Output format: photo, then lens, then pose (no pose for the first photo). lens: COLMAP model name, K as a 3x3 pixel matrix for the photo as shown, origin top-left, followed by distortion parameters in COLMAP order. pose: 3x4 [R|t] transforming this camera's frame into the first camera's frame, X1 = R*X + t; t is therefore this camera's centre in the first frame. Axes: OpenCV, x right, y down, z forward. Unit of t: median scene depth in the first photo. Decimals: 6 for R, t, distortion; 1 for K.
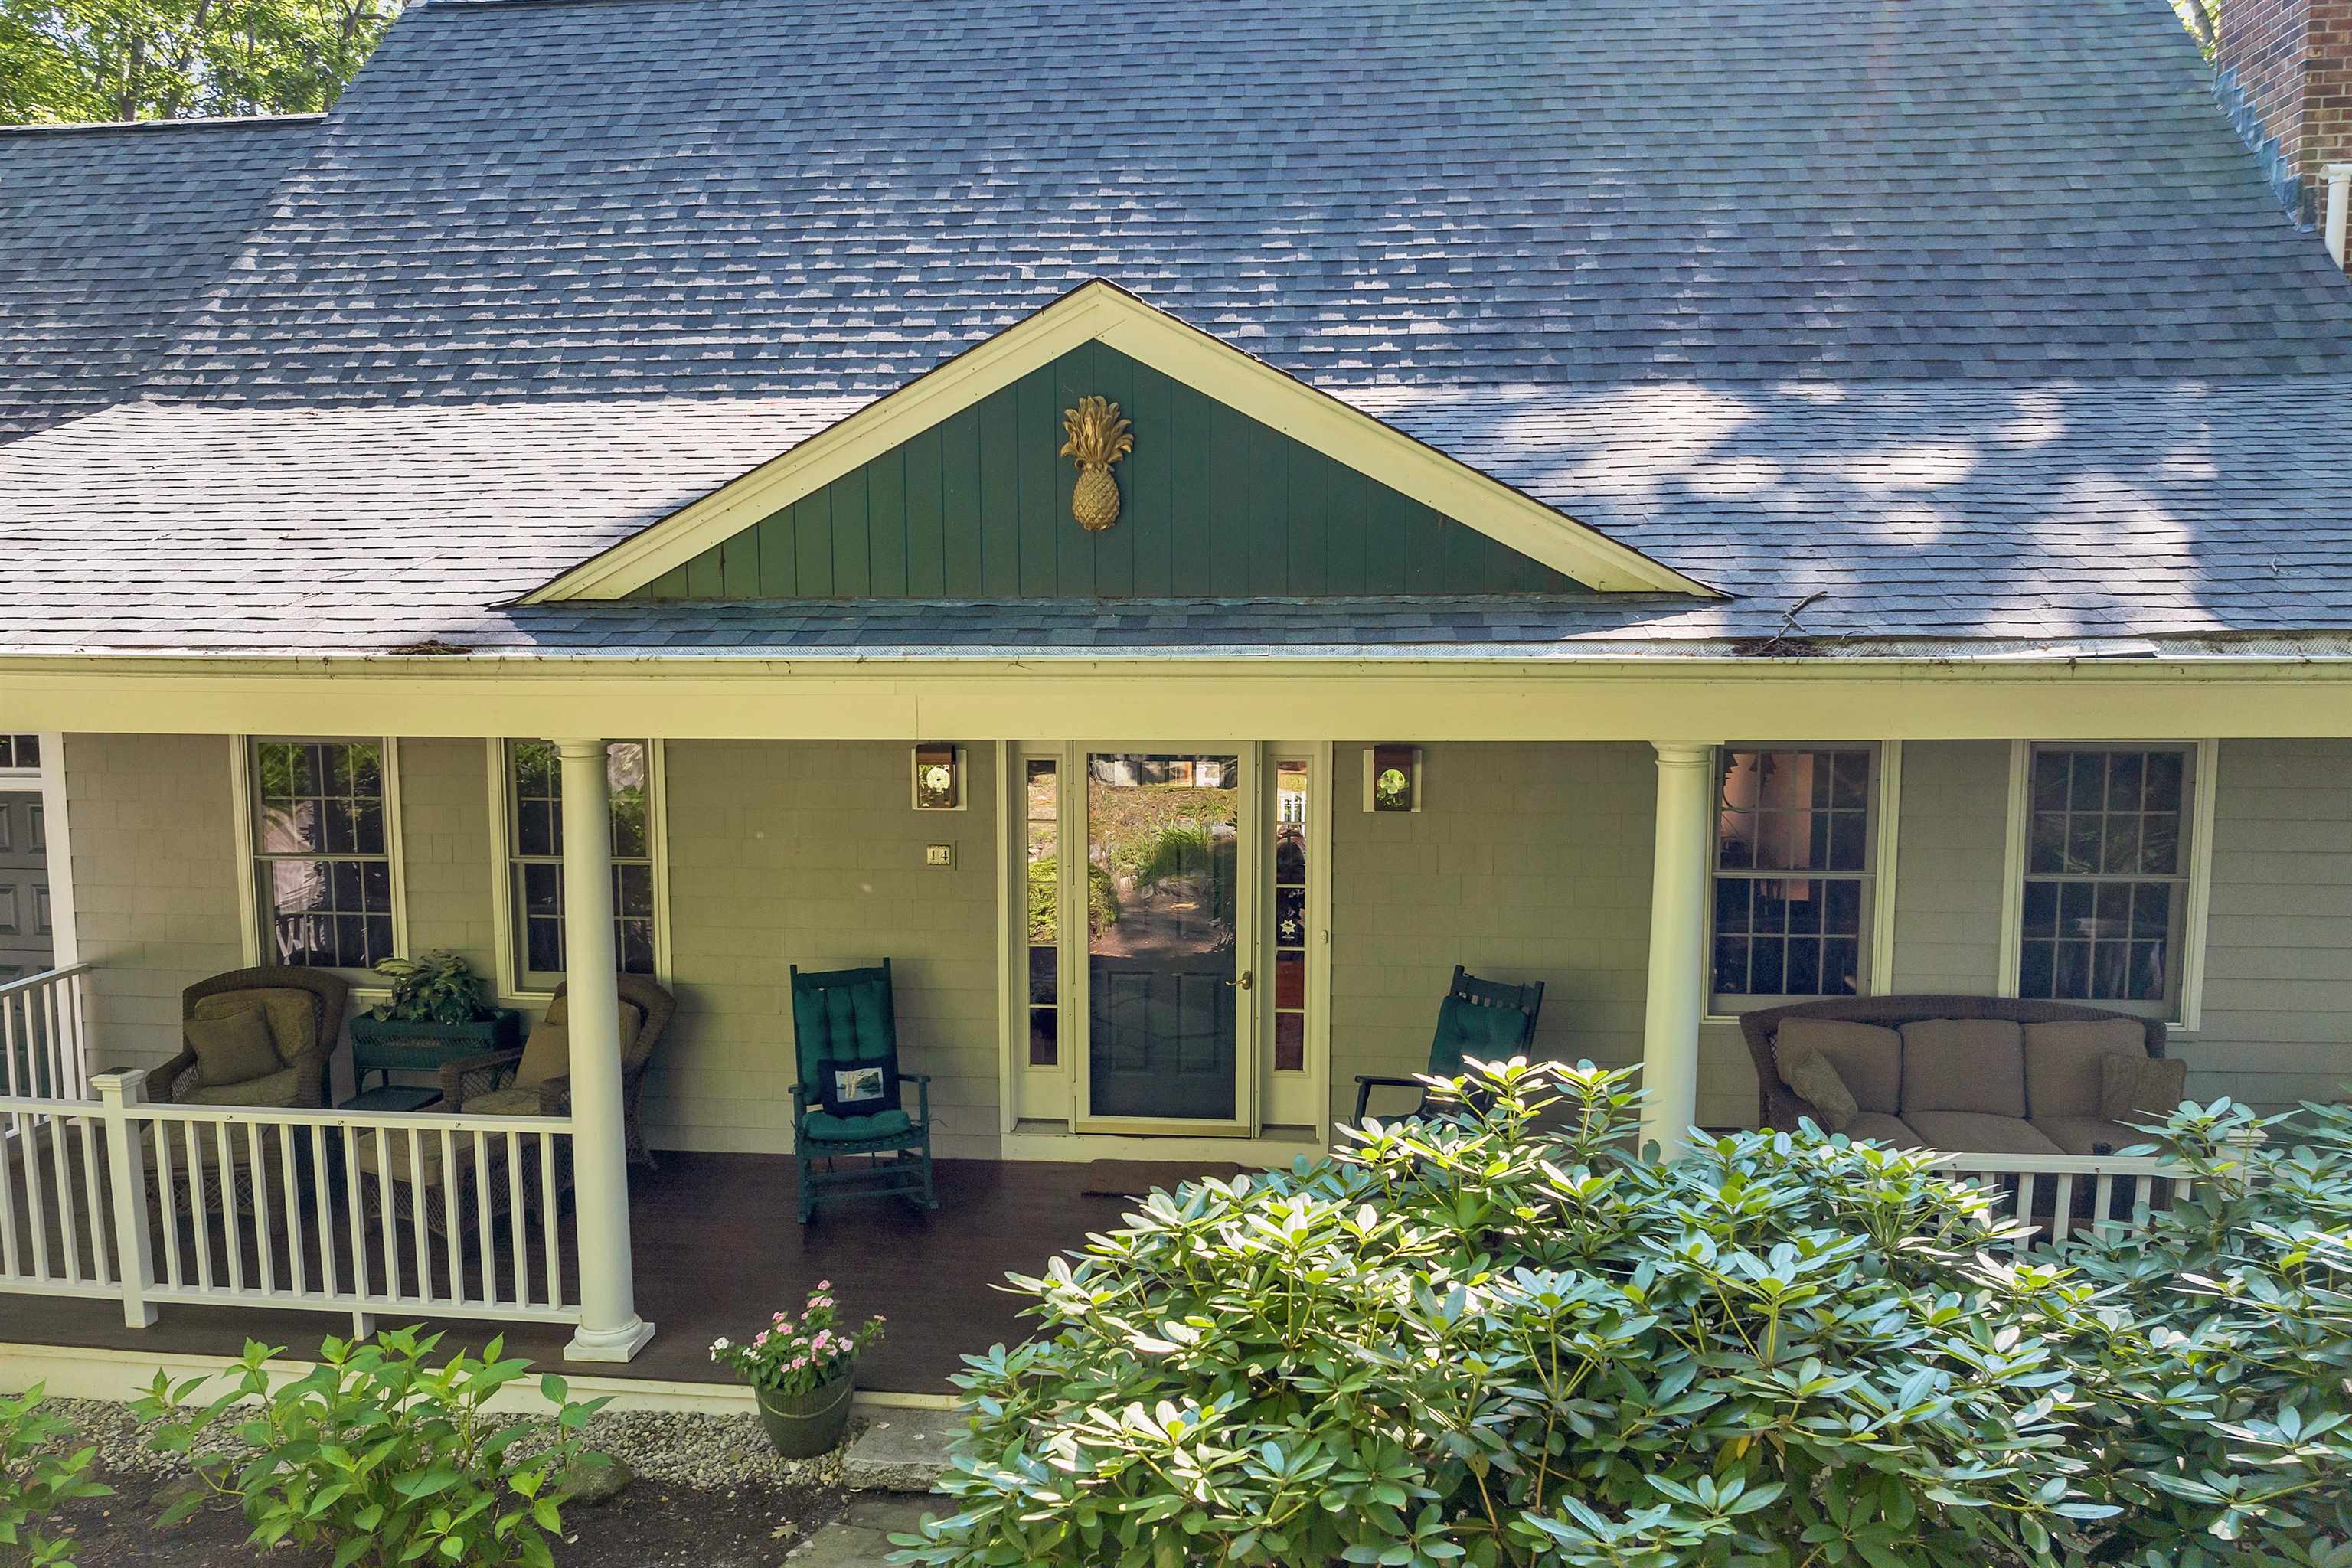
lens RADIAL K [[1644.5, 0, 1176.0], [0, 1644.5, 784.0], [0, 0, 1]] dist [-0.001249, -0.045750]
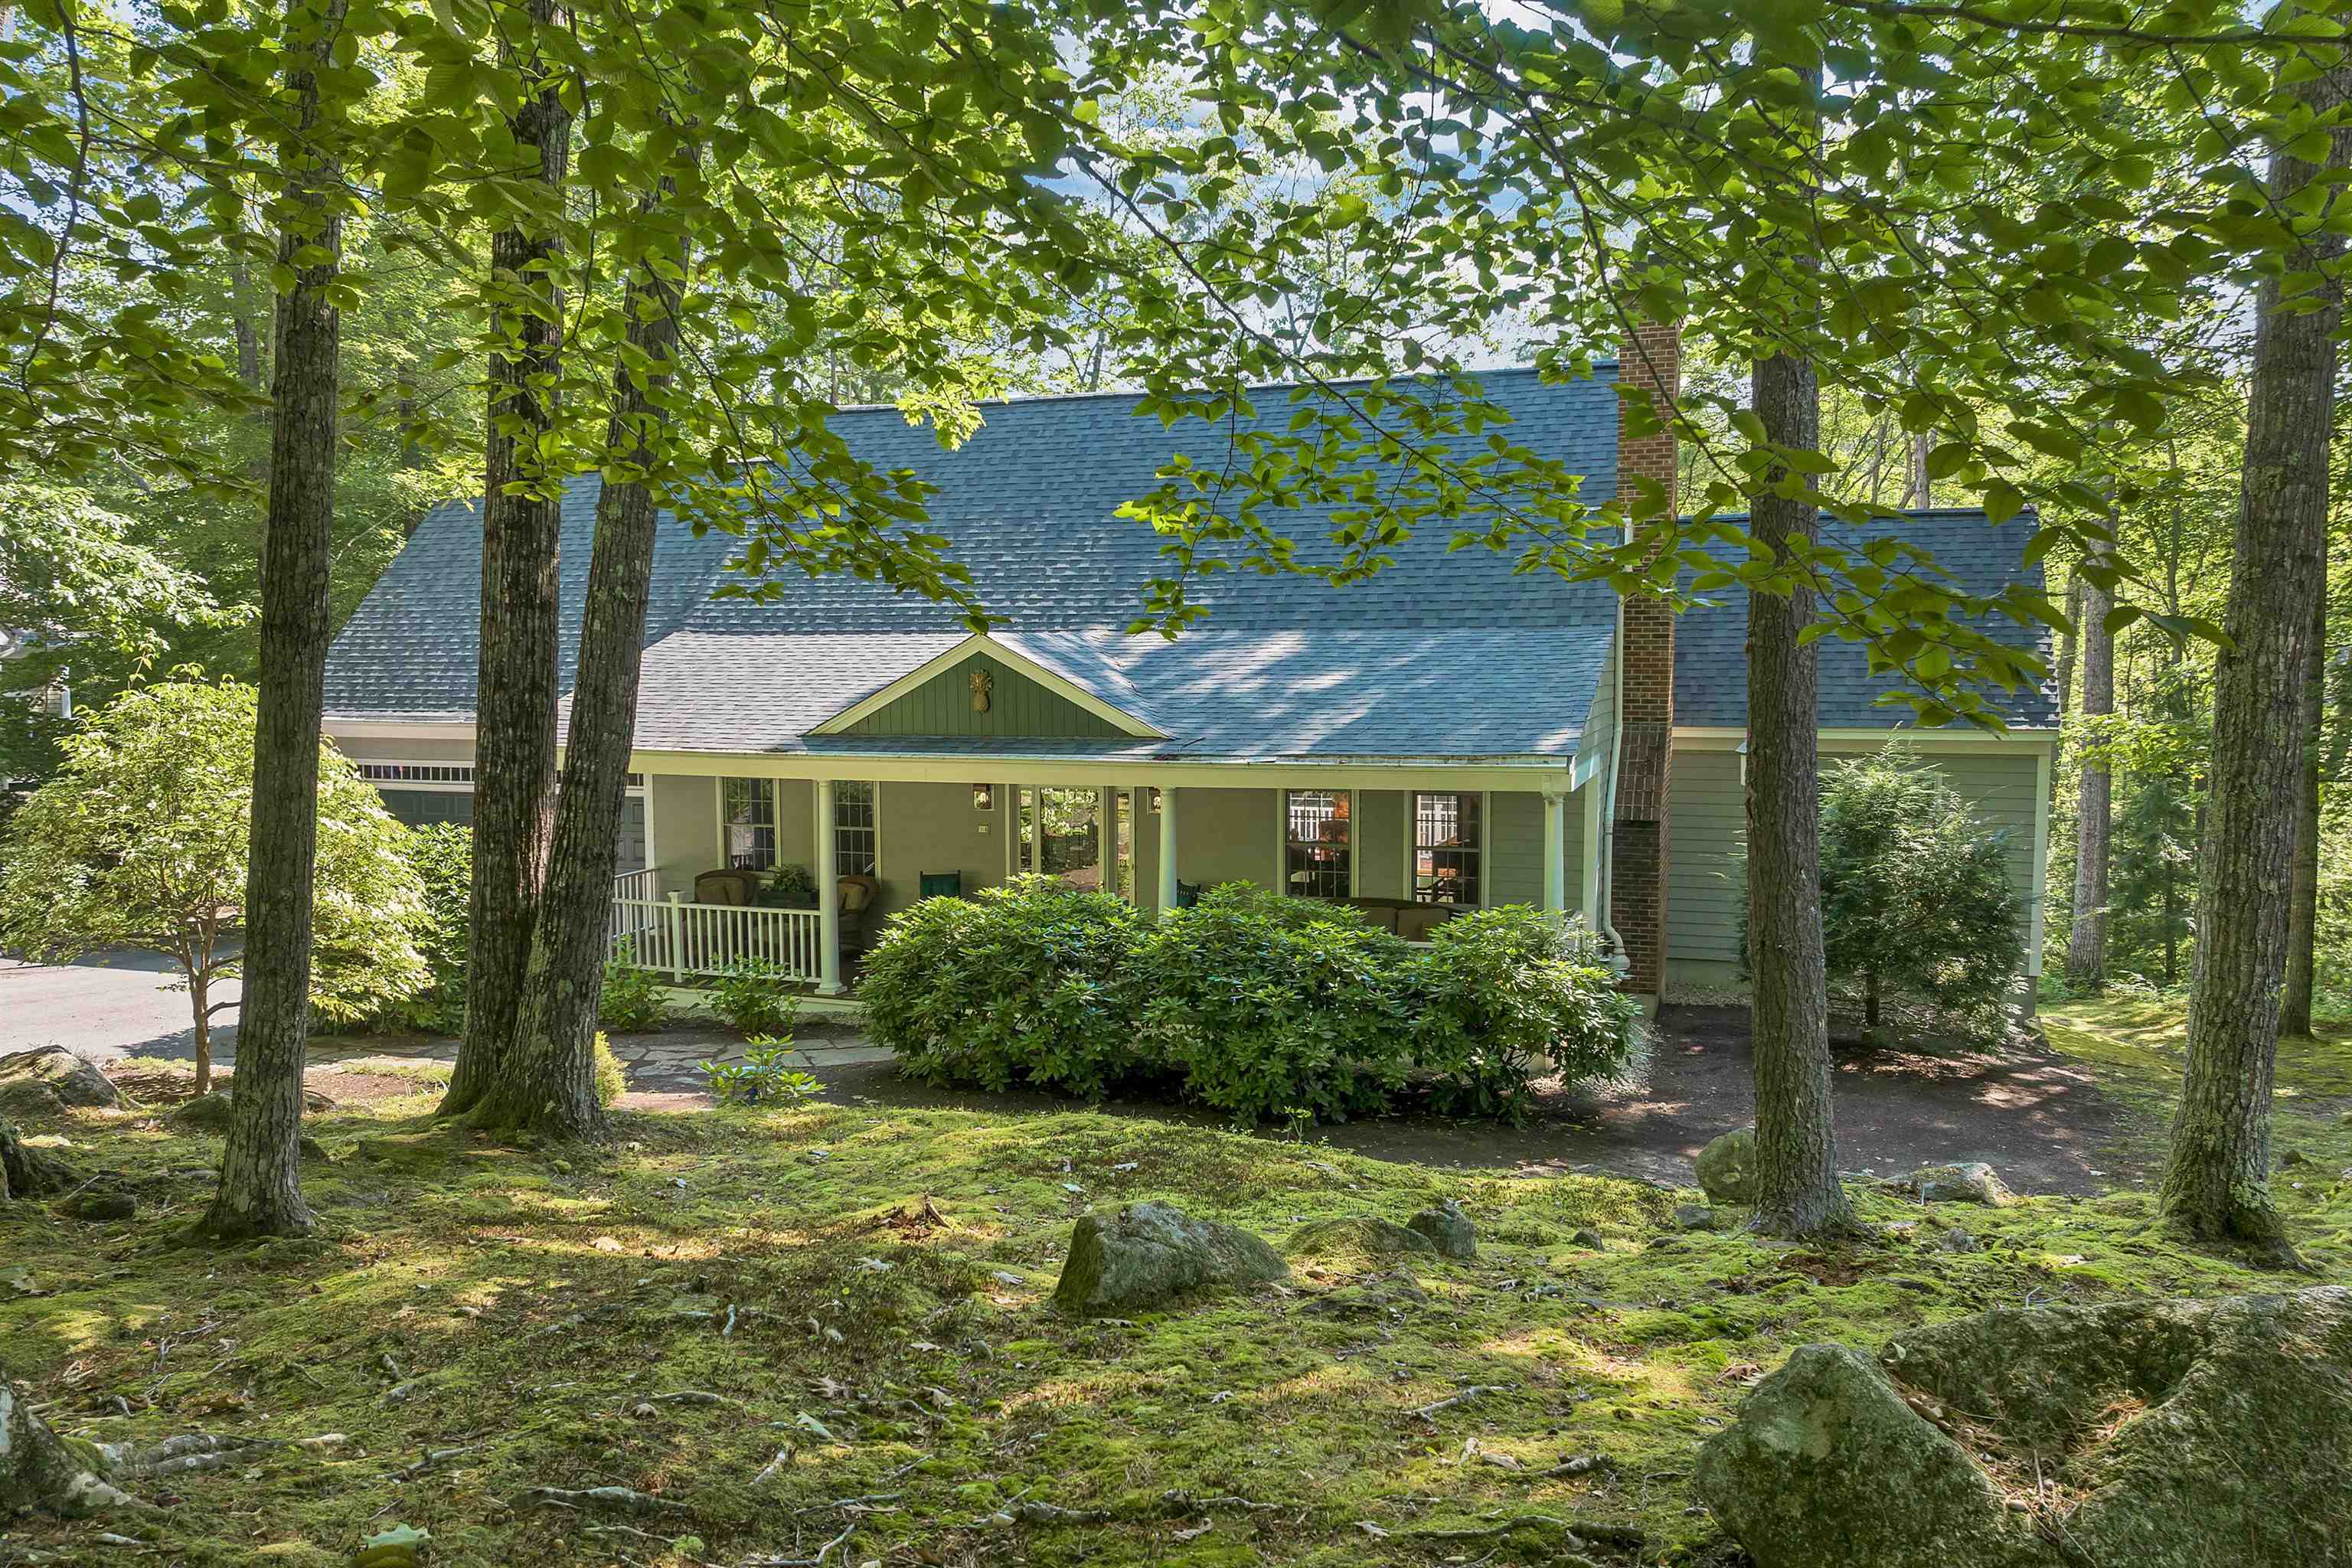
lens RADIAL K [[1644.5, 0, 1176.0], [0, 1644.5, 784.0], [0, 0, 1]] dist [-0.001249, -0.045750]
pose [[0.969802, 0.018747, -0.243173, 0.736569], [-0.025271, 0.999399, -0.023736, 0.026452], [0.242582, 0.029164, 0.969692, -1.304104]]
